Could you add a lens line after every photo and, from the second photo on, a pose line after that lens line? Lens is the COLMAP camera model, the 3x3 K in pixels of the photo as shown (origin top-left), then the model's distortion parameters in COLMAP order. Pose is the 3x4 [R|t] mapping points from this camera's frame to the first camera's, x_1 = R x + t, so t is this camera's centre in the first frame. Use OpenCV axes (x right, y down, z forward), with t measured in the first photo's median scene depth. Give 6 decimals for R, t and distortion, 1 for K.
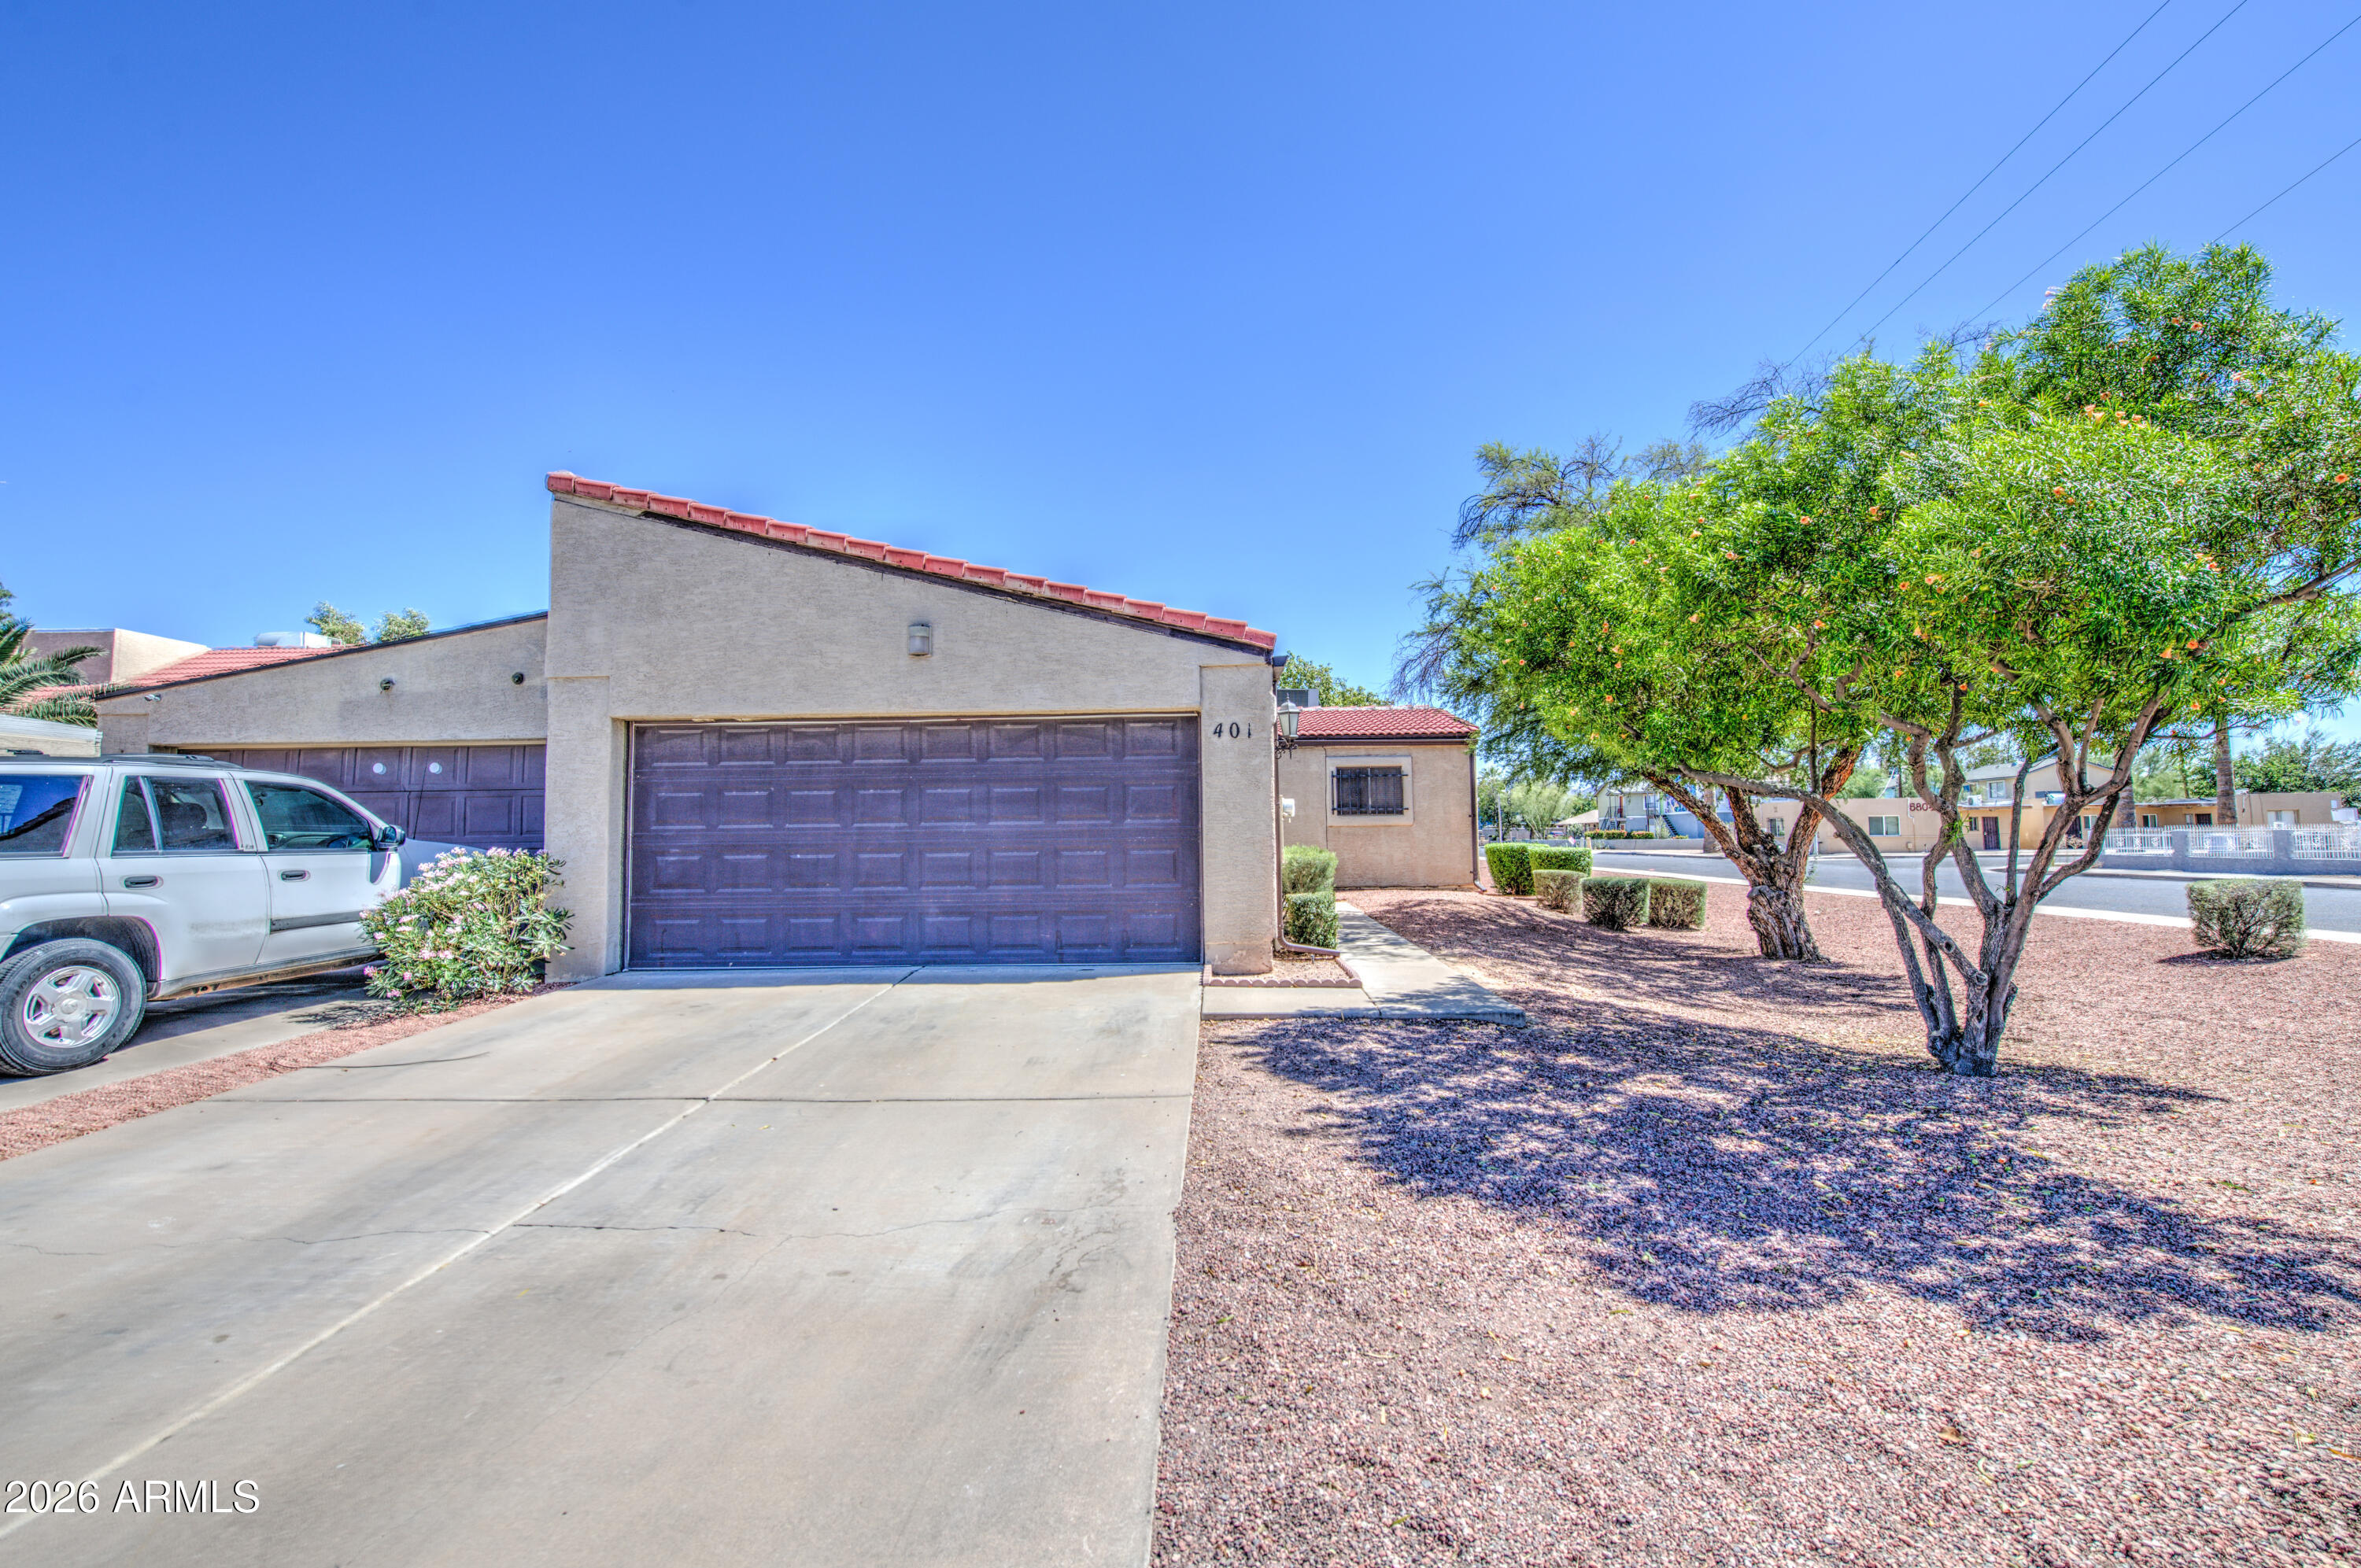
lens RADIAL K [[1011.3, 0, 1179.1], [0, 1011.3, 748.9], [0, 0, 1]] dist [-0.001702, -0.000692]
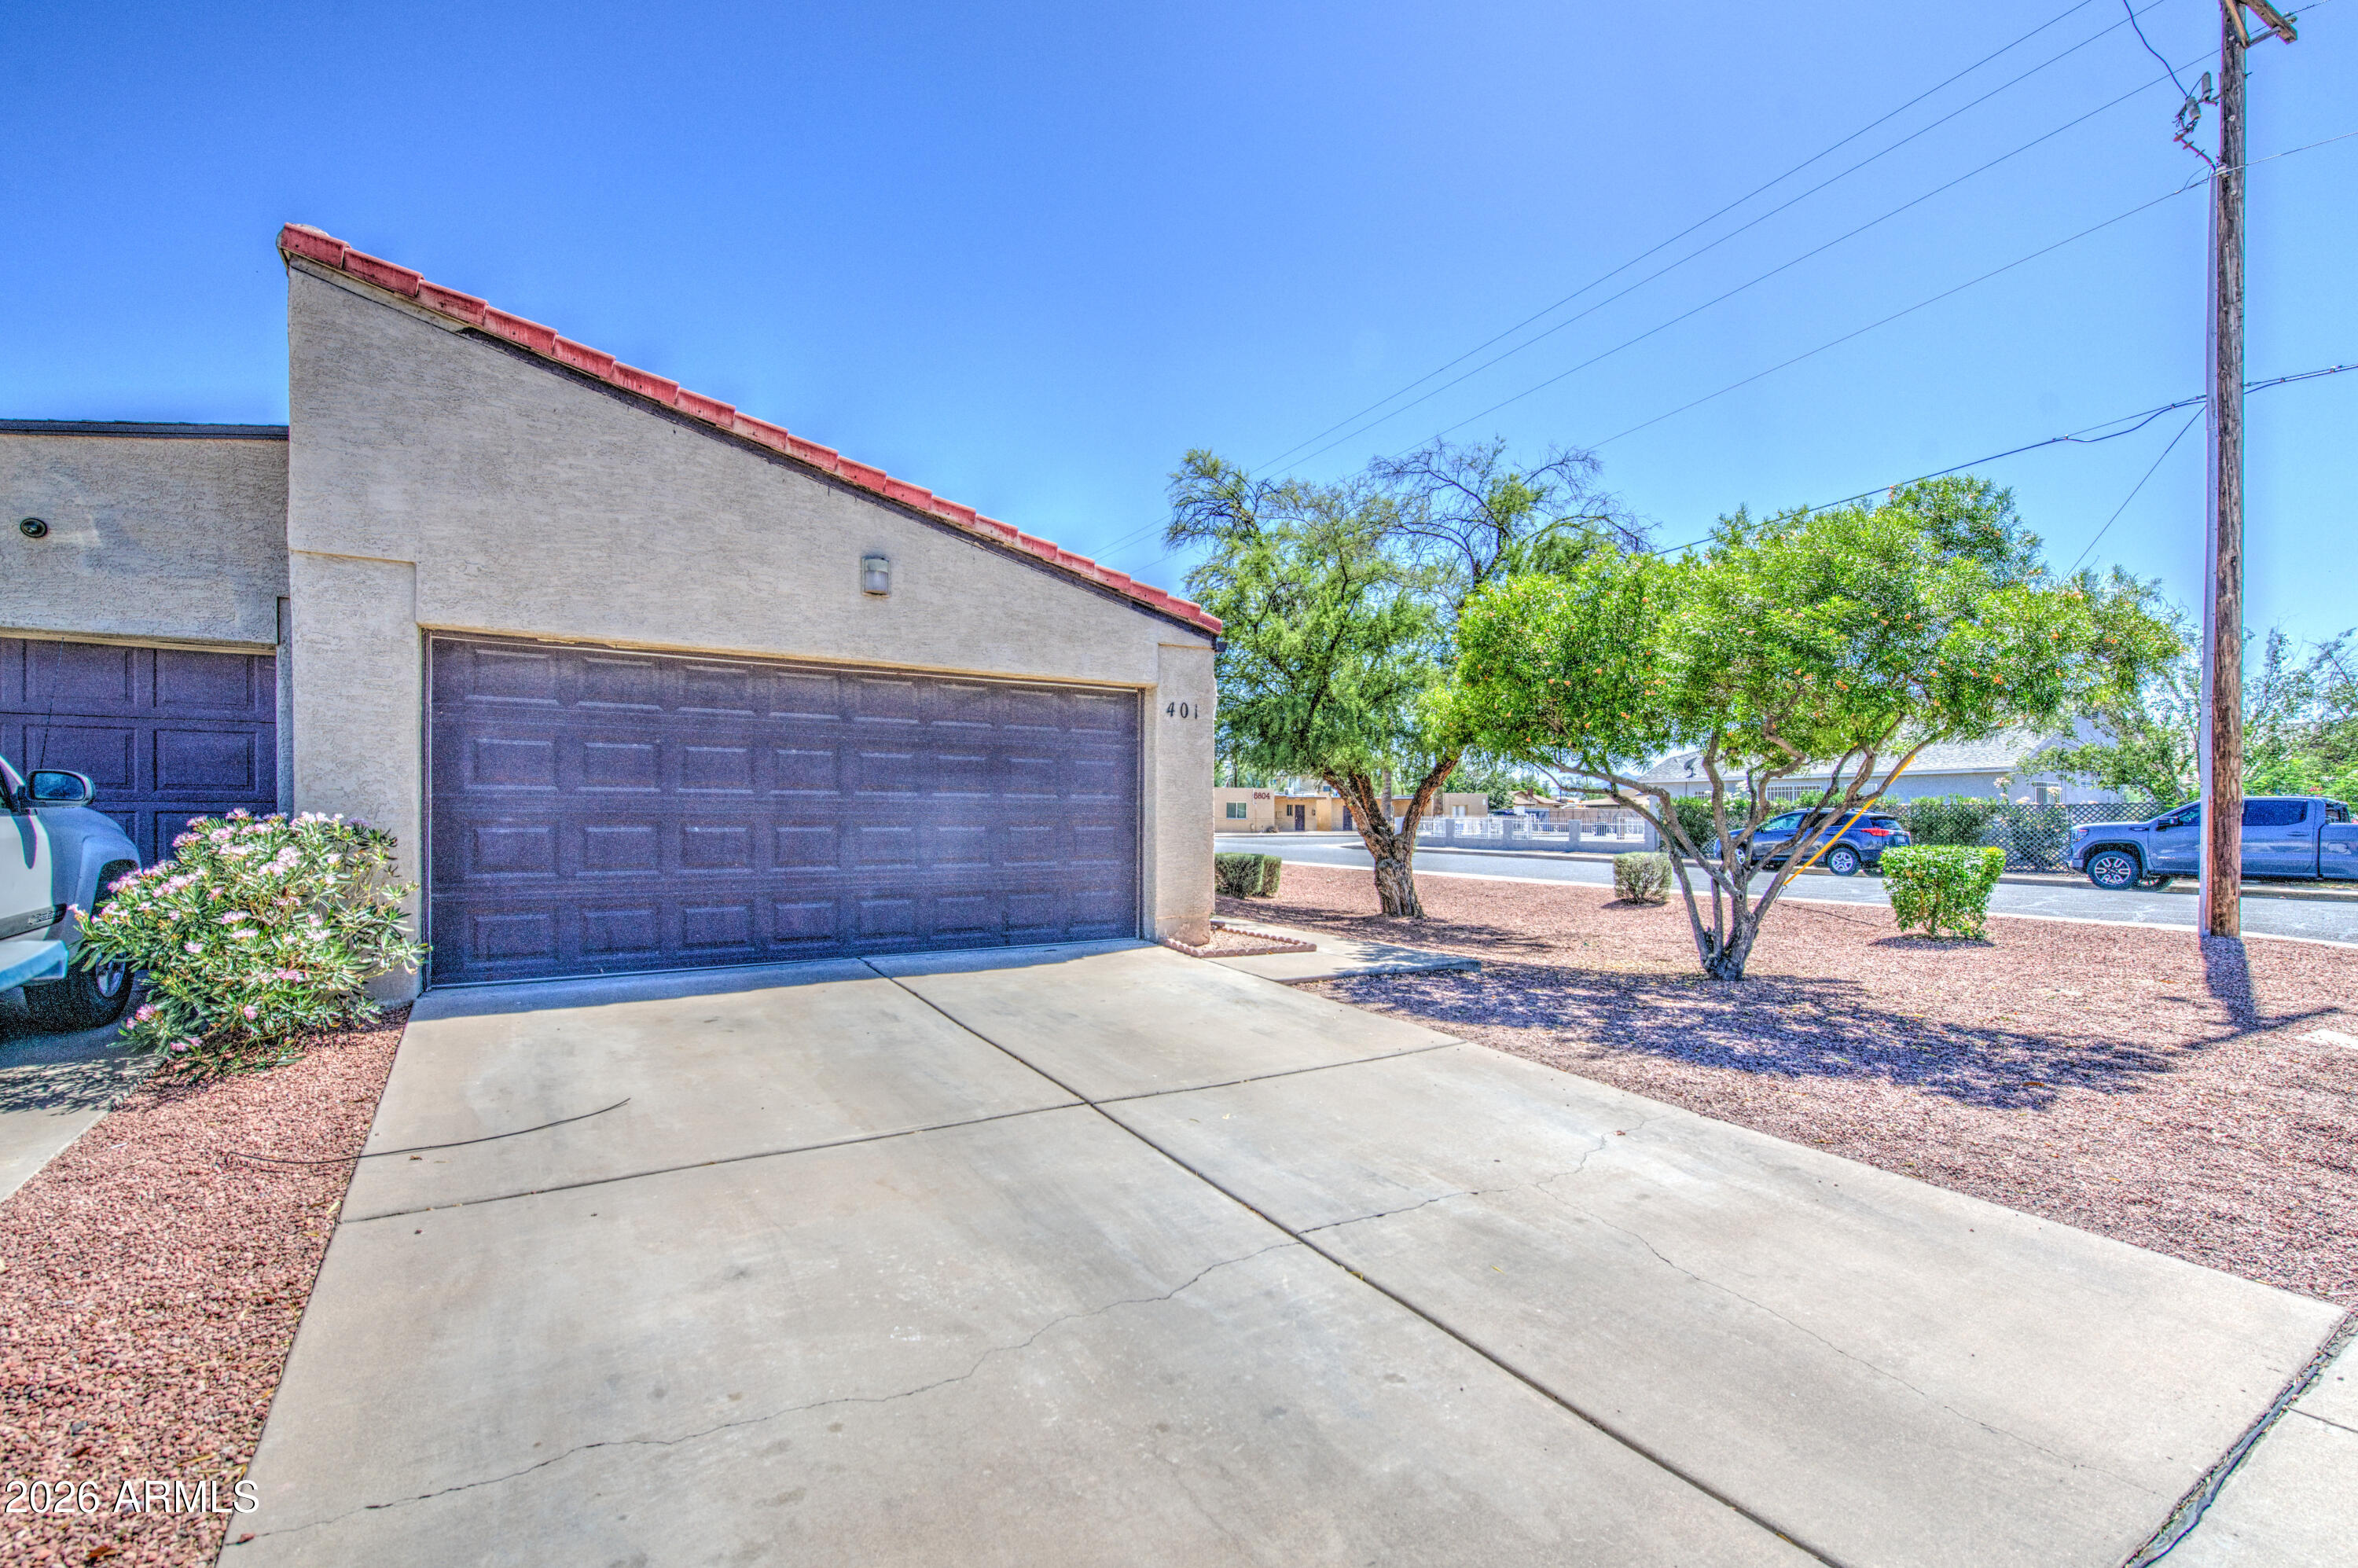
lens RADIAL K [[1034.3, 0, 1181.7], [0, 1034.3, 795.7], [0, 0, 1]] dist [0.002136, -0.003616]
pose [[0.831552, 0.027595, 0.554762, -0.514355], [-0.066362, 0.996547, 0.049902, 0.015100], [-0.551469, -0.078311, 0.830511, 0.125375]]
